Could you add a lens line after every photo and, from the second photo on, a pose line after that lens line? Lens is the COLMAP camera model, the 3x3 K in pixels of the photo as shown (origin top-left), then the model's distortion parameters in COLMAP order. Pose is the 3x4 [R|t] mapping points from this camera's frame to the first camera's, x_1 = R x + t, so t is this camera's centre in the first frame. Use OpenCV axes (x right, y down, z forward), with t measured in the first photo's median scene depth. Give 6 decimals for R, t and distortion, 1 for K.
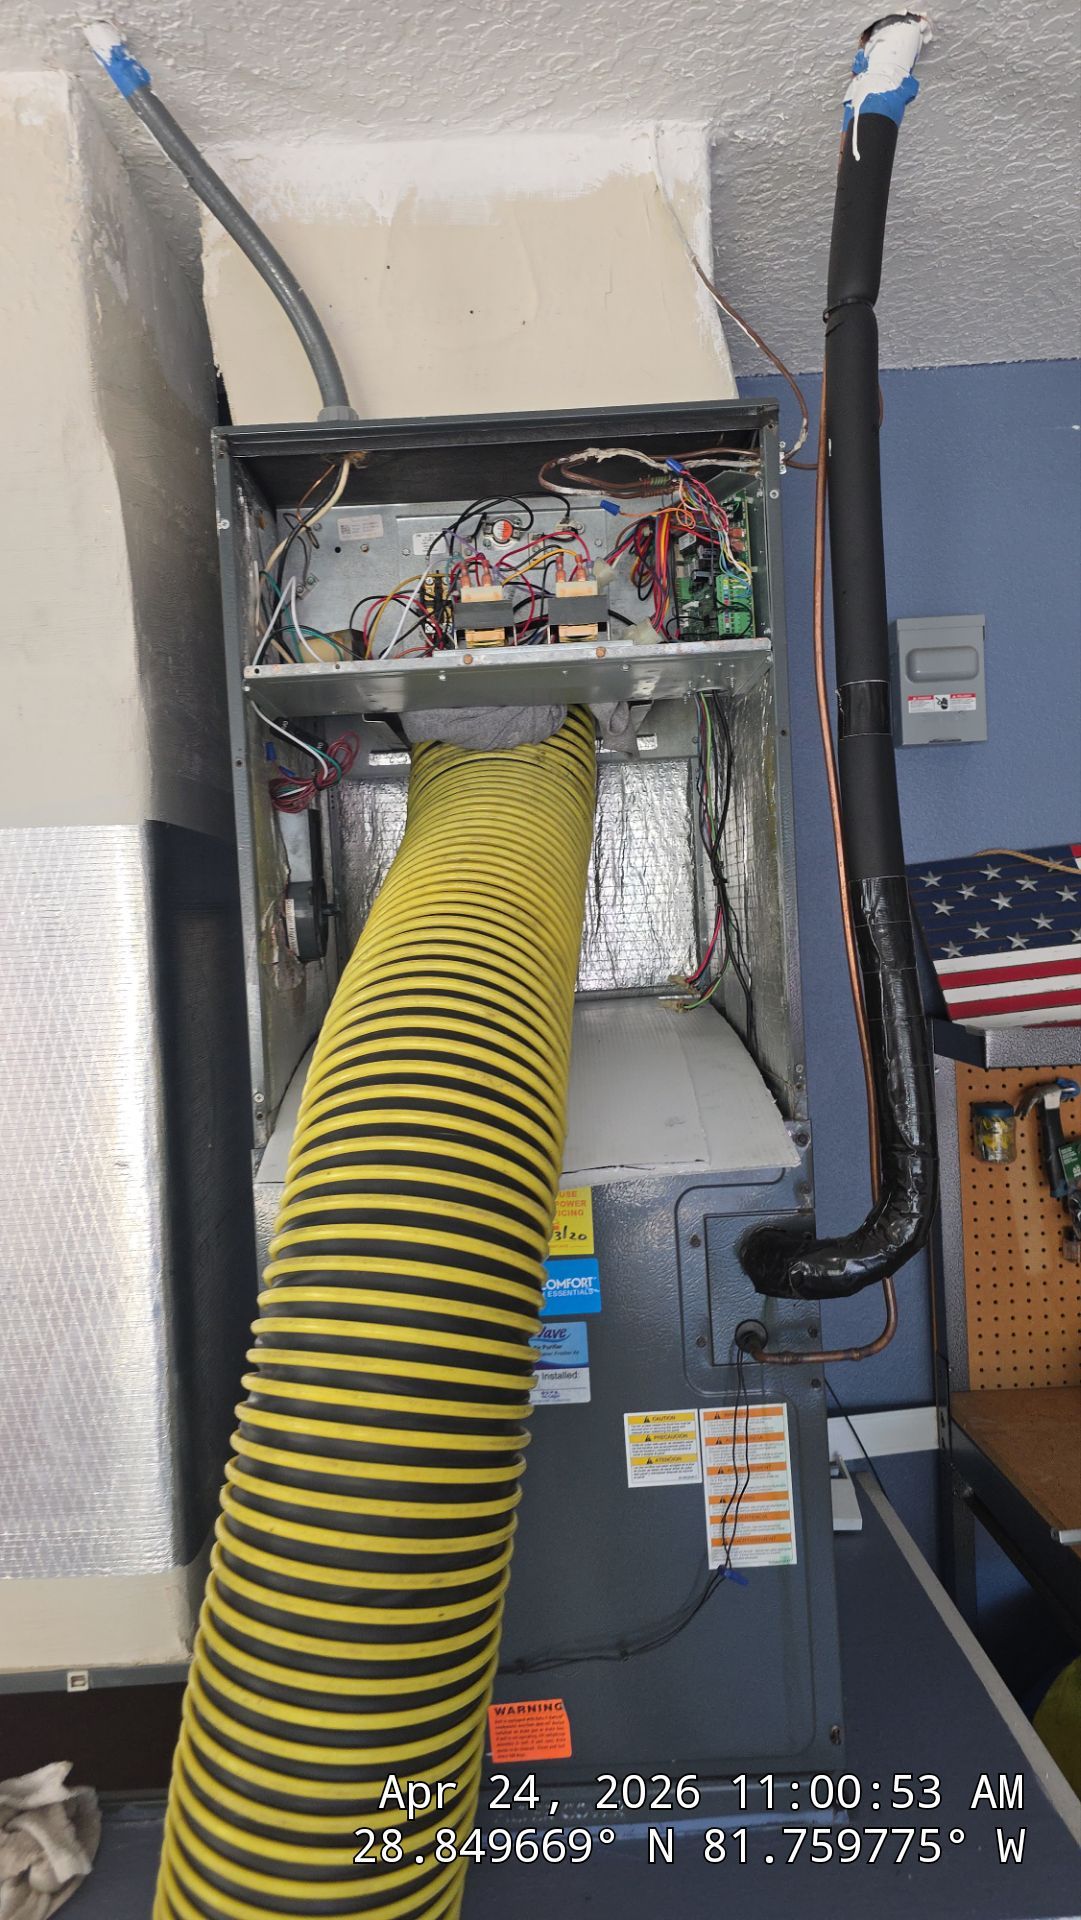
lens RADIAL K [[1322.6, 0, 565.8], [0, 1322.6, 957.2], [0, 0, 1]] dist [0.069991, -0.092320]
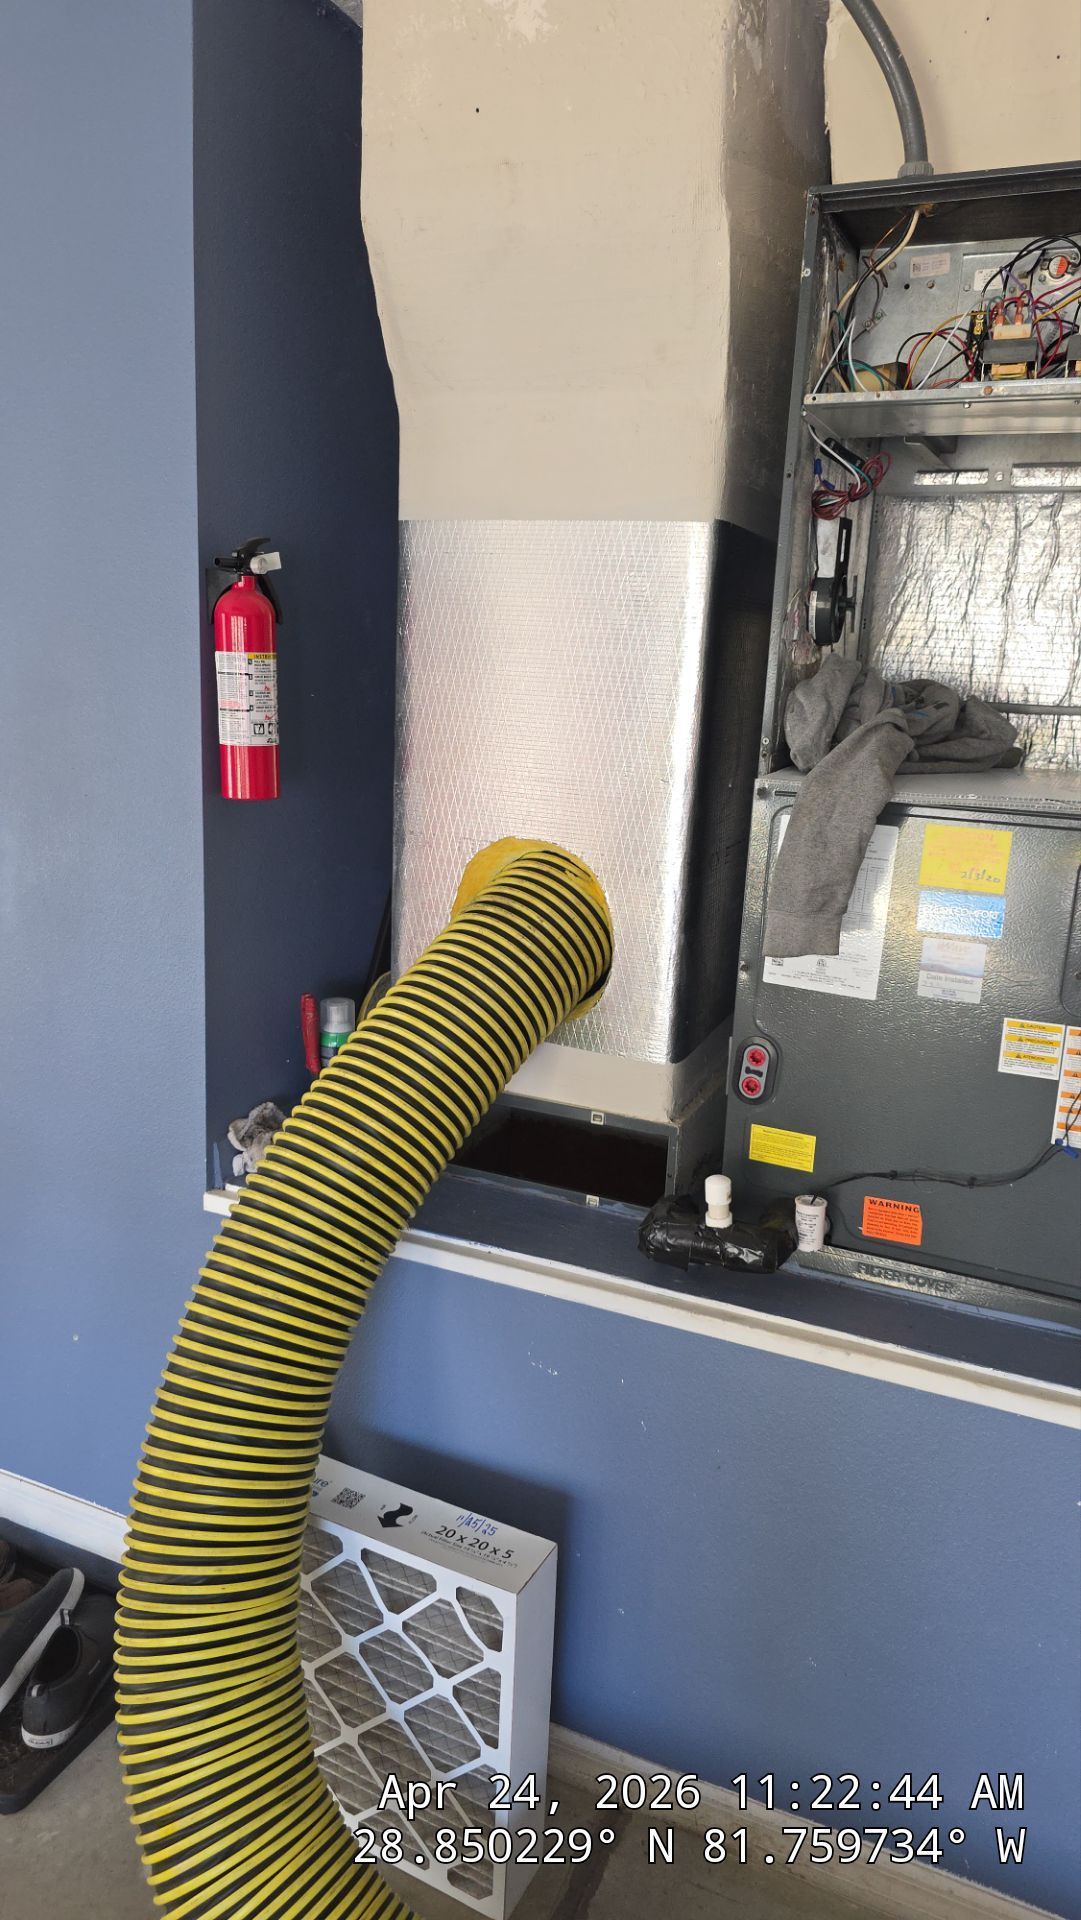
lens RADIAL K [[1322.6, 0, 565.8], [0, 1322.6, 957.2], [0, 0, 1]] dist [0.069991, -0.092320]
pose [[0.906520, 0.182634, -0.380613, 0.125277], [-0.105920, 0.971136, 0.213720, 0.049463], [0.408659, -0.153427, 0.899699, -0.295668]]
